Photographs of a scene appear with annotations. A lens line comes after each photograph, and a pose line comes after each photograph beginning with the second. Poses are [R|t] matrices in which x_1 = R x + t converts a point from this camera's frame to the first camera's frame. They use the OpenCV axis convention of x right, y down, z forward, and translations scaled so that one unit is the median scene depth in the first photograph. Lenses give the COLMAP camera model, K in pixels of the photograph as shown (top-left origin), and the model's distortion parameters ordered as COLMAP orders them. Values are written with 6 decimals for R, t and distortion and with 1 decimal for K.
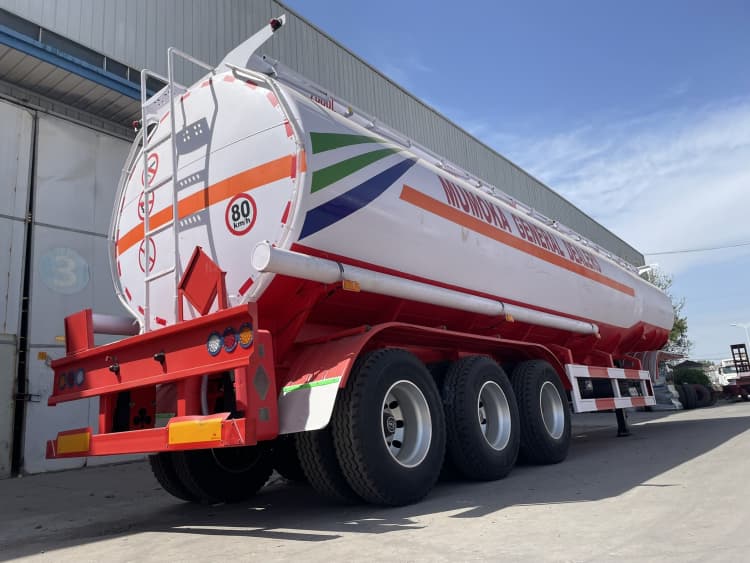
lens RADIAL K [[560.3, 0, 374.0], [0, 560.3, 282.9], [0, 0, 1]] dist [0.048670, -0.003543]
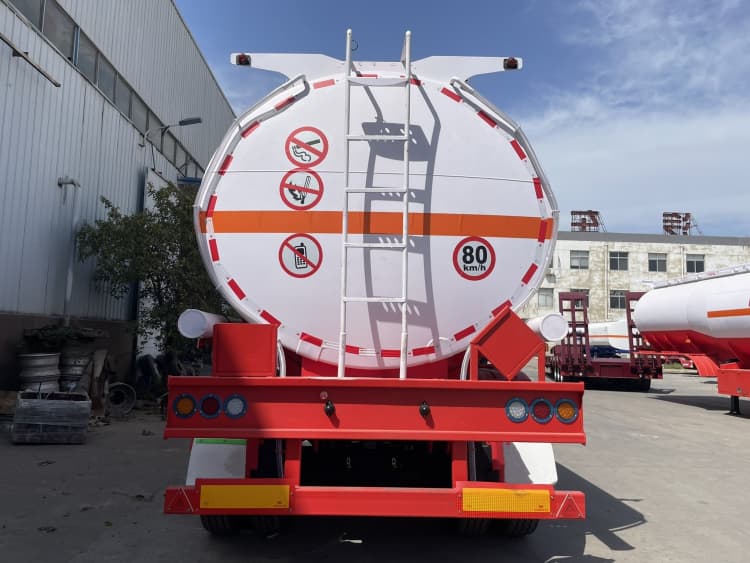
lens RADIAL K [[560.3, 0, 377.2], [0, 560.3, 281.4], [0, 0, 1]] dist [0.048670, -0.003543]
pose [[0.762820, 0.164255, 0.625400, -0.952659], [-0.231940, 0.972340, 0.027530, -0.070876], [-0.603580, -0.166055, 0.779818, 0.340982]]
